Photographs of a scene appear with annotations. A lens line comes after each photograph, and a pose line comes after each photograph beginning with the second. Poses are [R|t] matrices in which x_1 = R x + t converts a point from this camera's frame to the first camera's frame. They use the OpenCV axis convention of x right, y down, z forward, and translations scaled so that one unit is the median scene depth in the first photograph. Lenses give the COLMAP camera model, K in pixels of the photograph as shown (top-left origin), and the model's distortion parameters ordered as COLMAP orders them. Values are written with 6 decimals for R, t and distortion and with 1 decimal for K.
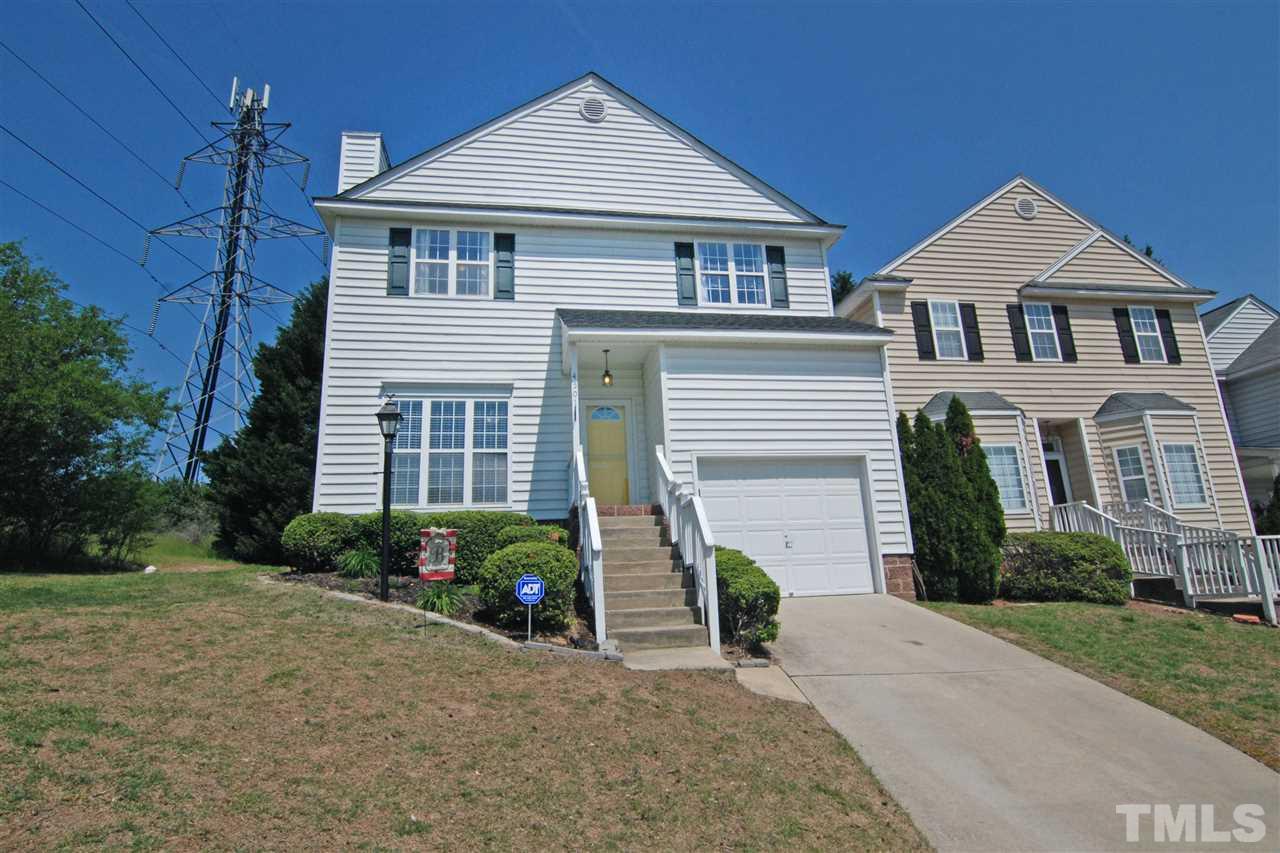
lens RADIAL K [[672.5, 0, 640.0], [0, 672.5, 426.5], [0, 0, 1]] dist [-0.015212, -0.000521]
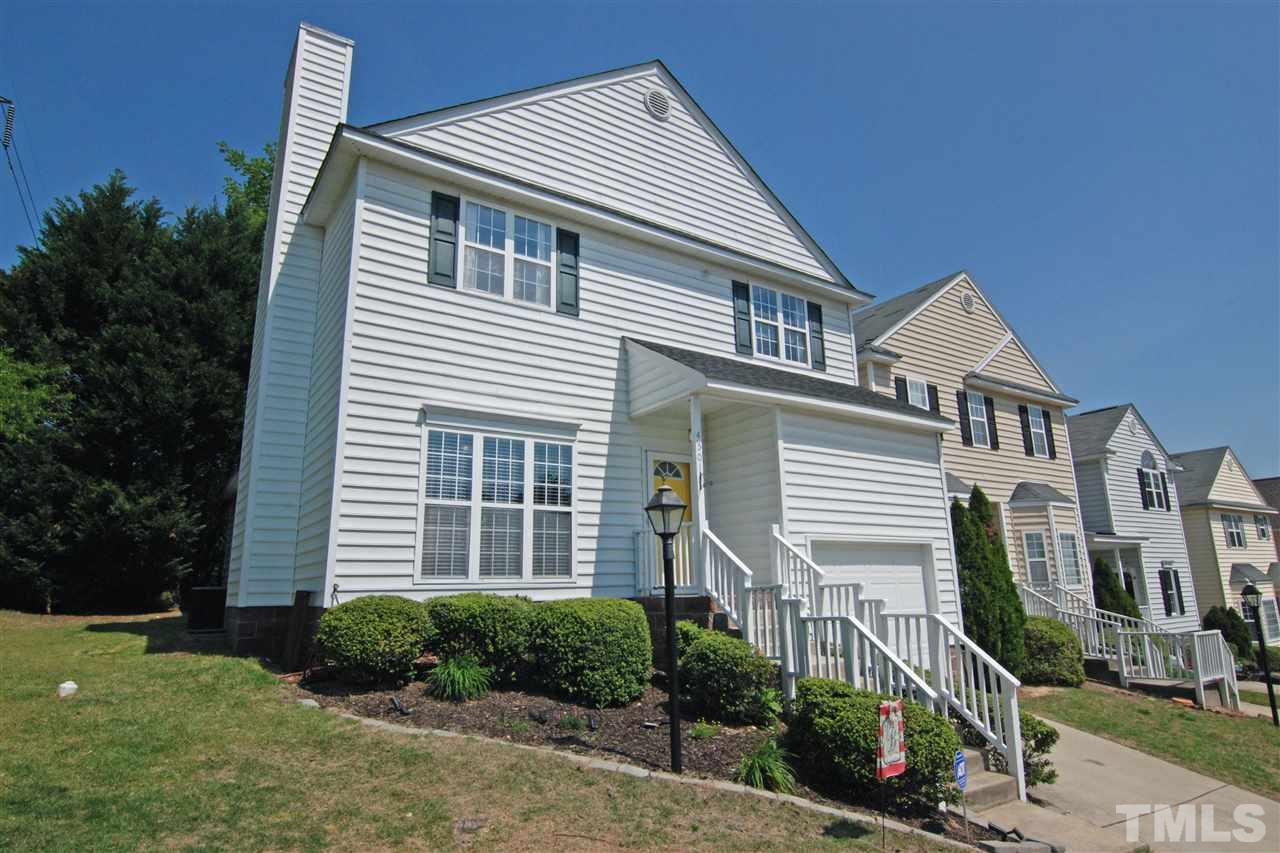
lens RADIAL K [[710.4, 0, 640.0], [0, 710.4, 426.5], [0, 0, 1]] dist [-0.013214, -0.000337]
pose [[0.911063, 0.117018, 0.395312, -0.416029], [-0.118479, 0.992739, -0.020809, -0.047504], [-0.394877, -0.027877, 0.918311, 0.178684]]
